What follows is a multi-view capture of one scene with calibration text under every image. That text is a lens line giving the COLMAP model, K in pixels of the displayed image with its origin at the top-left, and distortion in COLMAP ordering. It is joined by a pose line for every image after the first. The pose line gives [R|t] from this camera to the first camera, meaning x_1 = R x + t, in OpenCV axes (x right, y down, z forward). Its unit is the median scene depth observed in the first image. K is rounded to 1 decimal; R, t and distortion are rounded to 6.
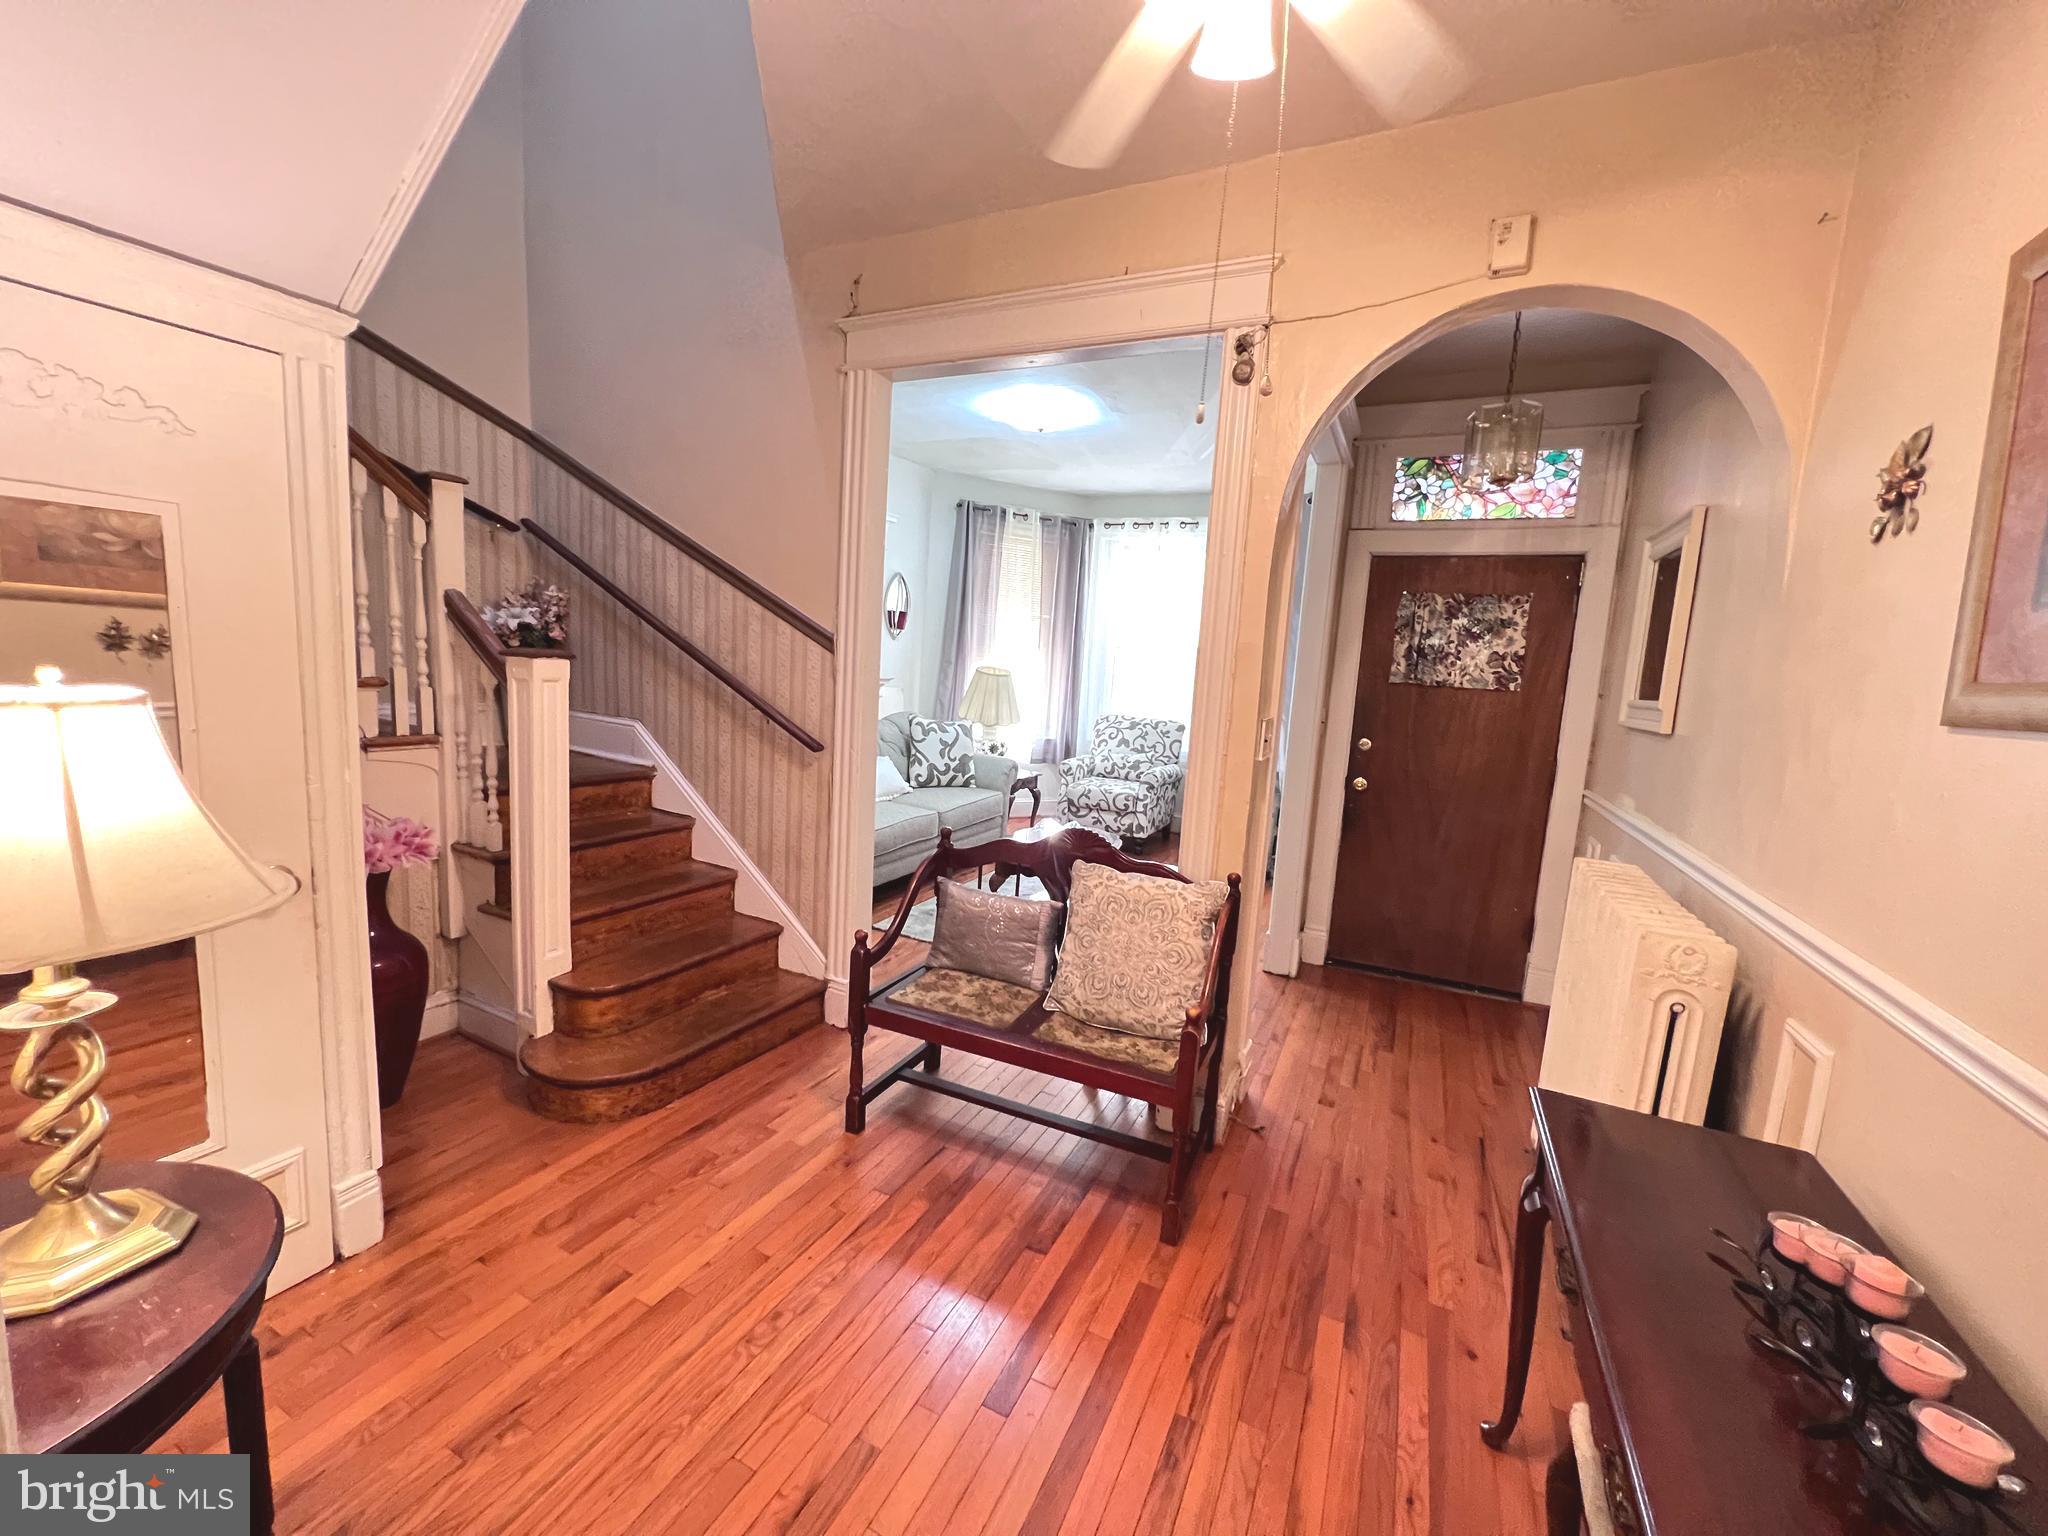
lens RADIAL K [[814.4, 0, 1020.0], [0, 814.4, 765.2], [0, 0, 1]] dist [-0.004051, 0.000997]
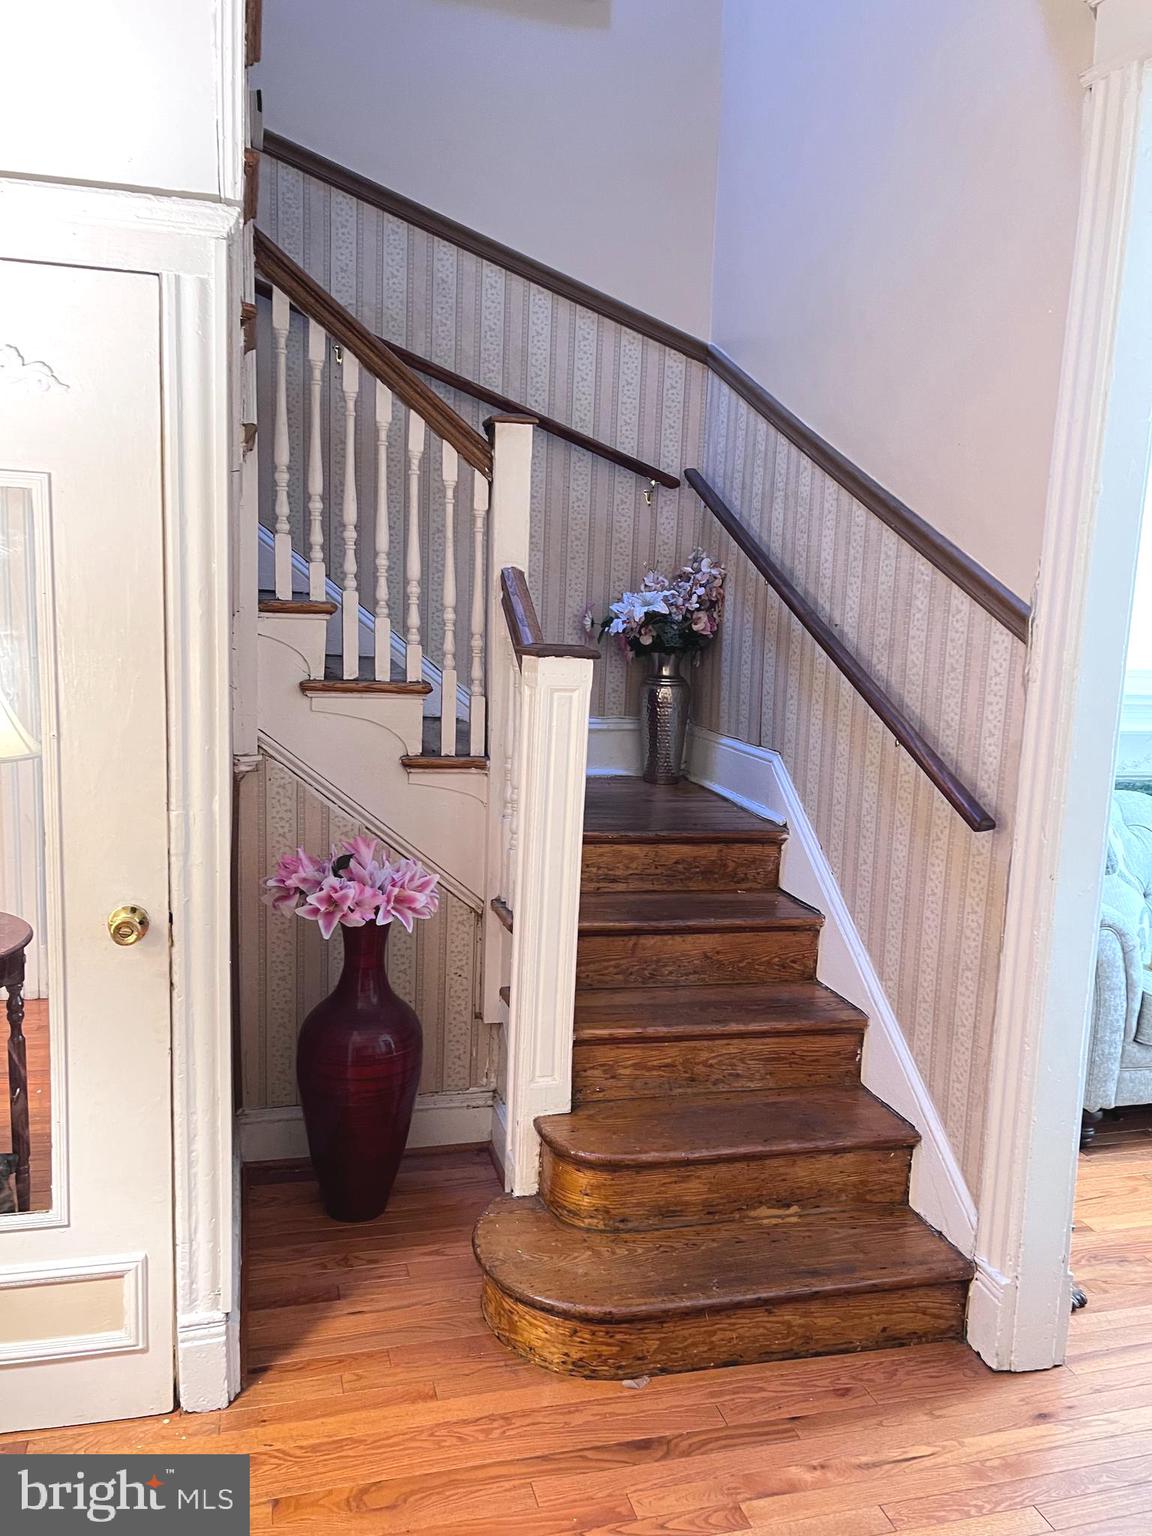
lens RADIAL K [[1150.5, 0, 560.8], [0, 1150.5, 782.6], [0, 0, 1]] dist [0.066080, -0.065429]
pose [[0.663527, 0.073873, -0.744497, 0.115782], [-0.096201, 0.995277, 0.013018, -0.027918], [0.741942, 0.062983, 0.667499, 0.258704]]
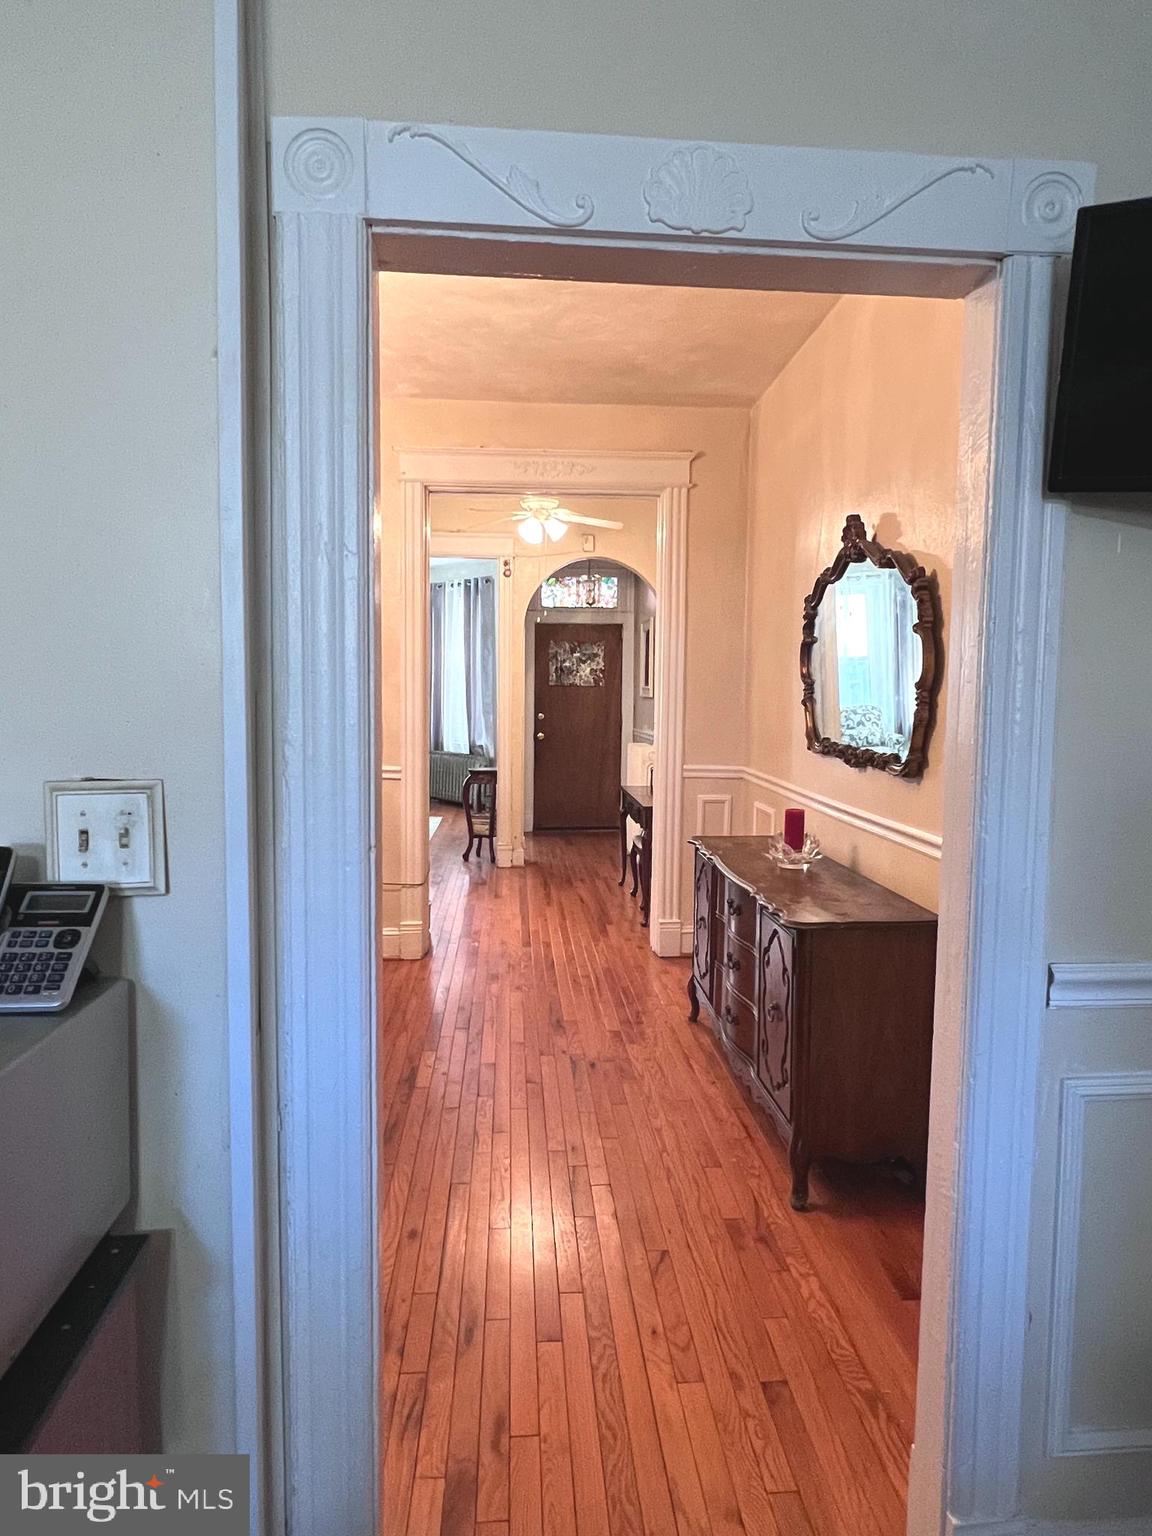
lens RADIAL K [[932.9, 0, 578.2], [0, 932.9, 765.0], [0, 0, 1]] dist [-0.006672, -0.000164]
pose [[0.863026, -0.088553, 0.497337, -0.760996], [0.105910, 0.994353, -0.006736, 0.138991], [-0.493932, 0.058487, 0.867531, -1.206555]]
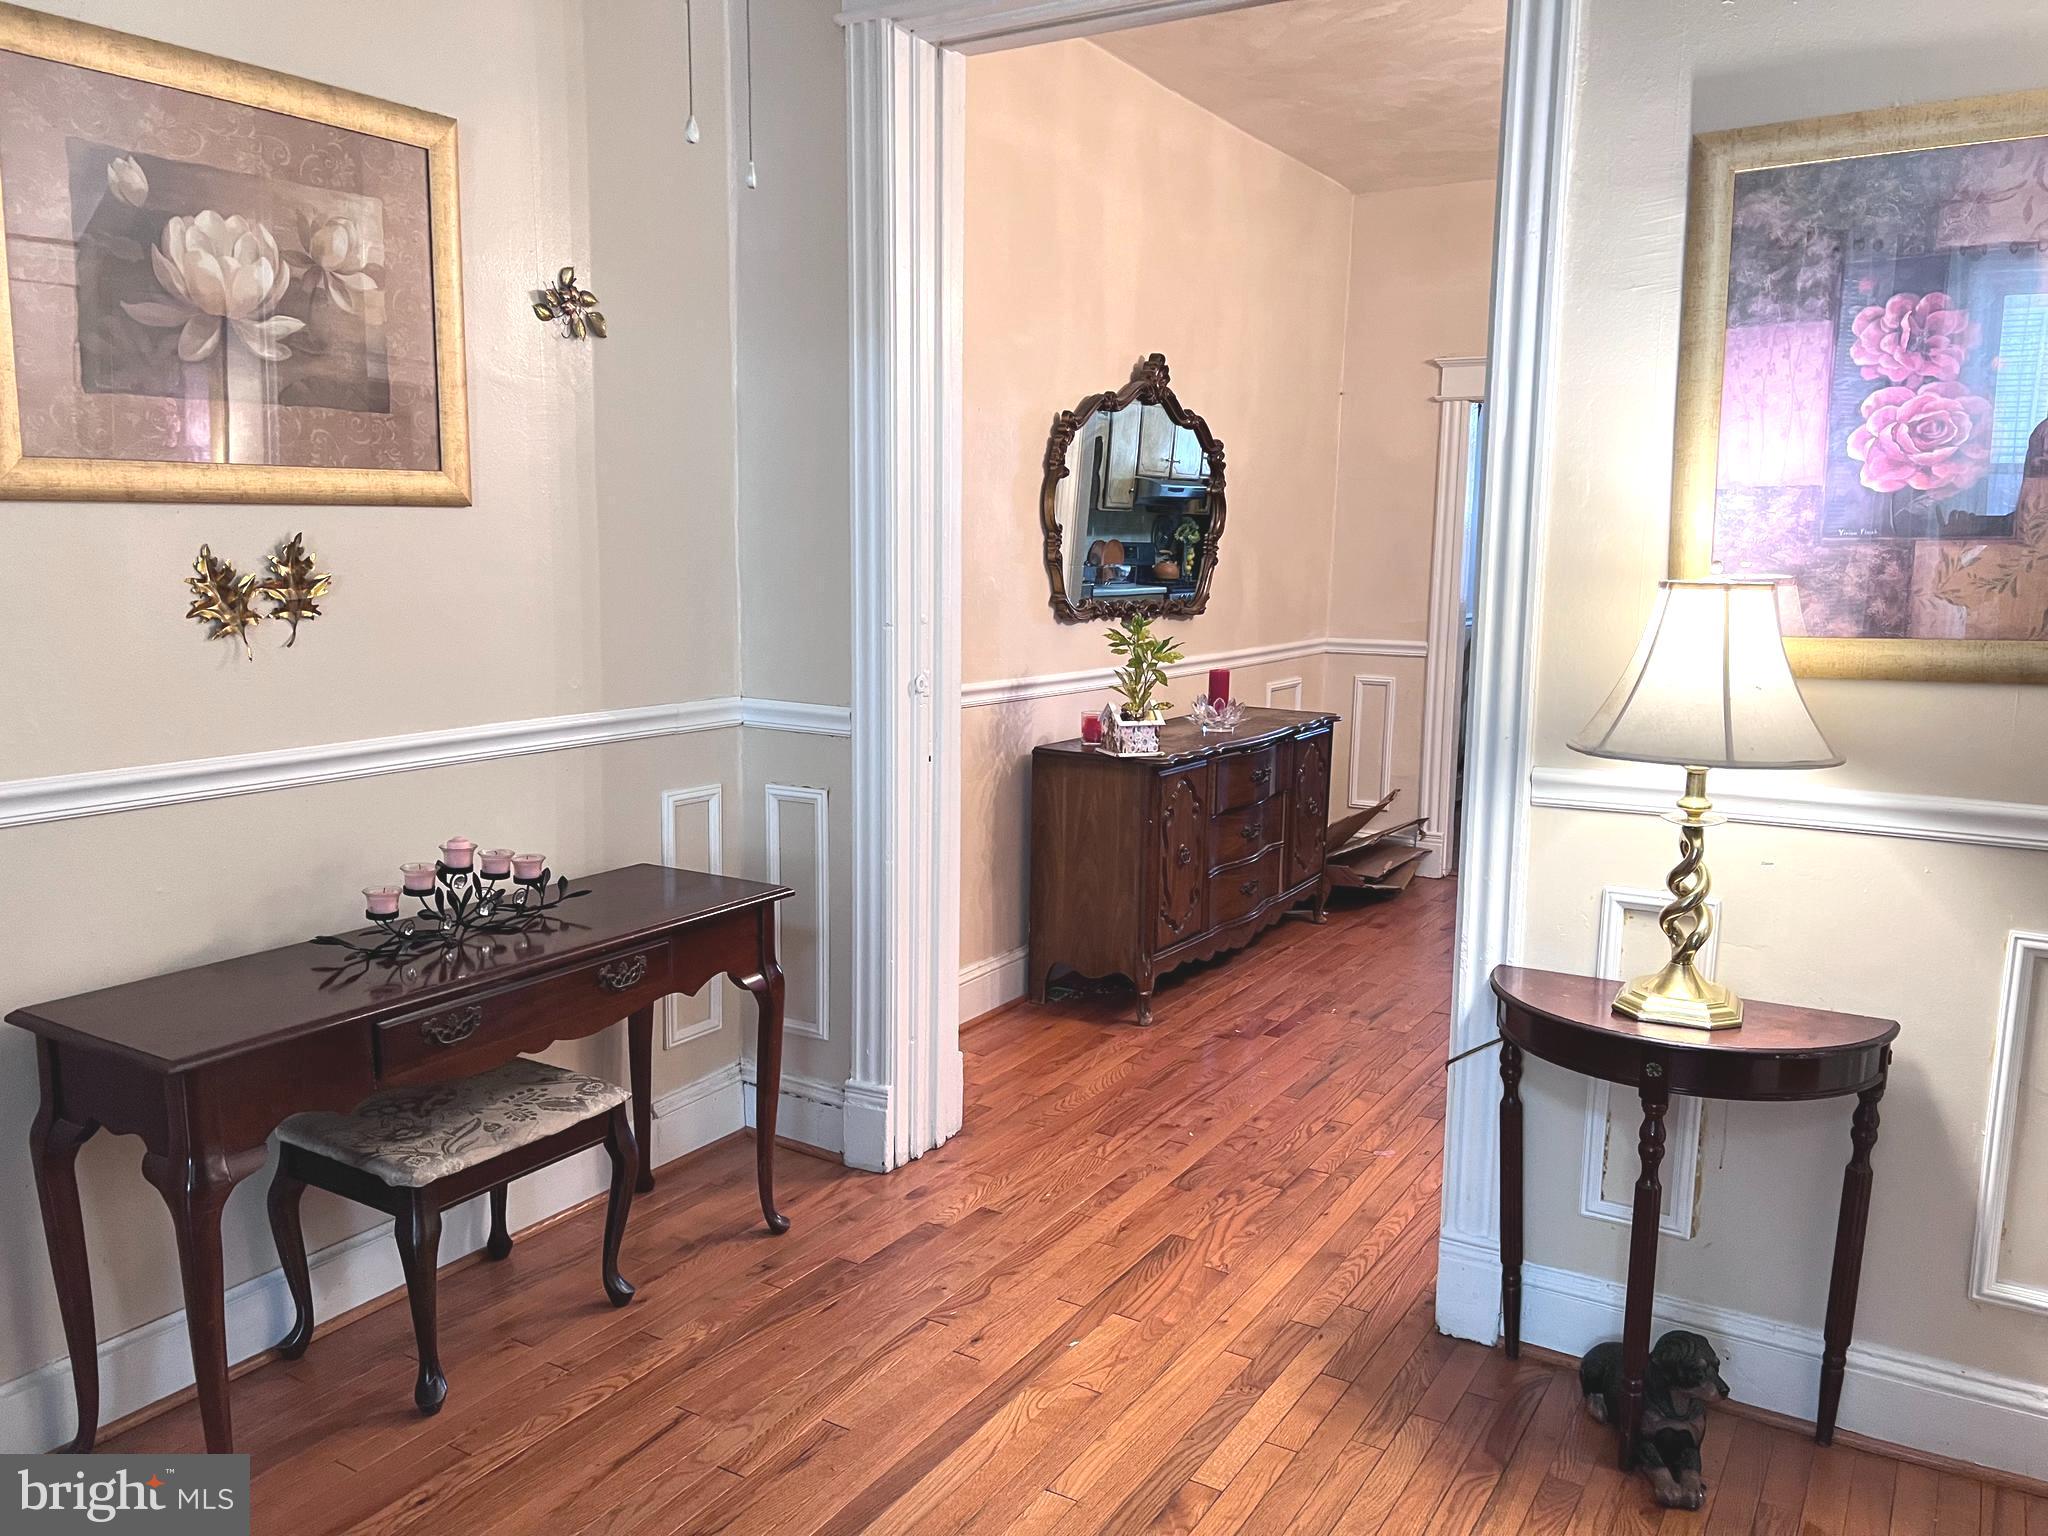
lens RADIAL K [[1534.0, 0, 1026.0], [0, 1534.0, 761.3], [0, 0, 1]] dist [0.066080, -0.065429]
pose [[-0.993325, -0.081854, 0.081279, -0.076681], [-0.055800, 0.957650, 0.282476, -0.123332], [-0.100959, 0.276055, -0.955825, 0.957996]]
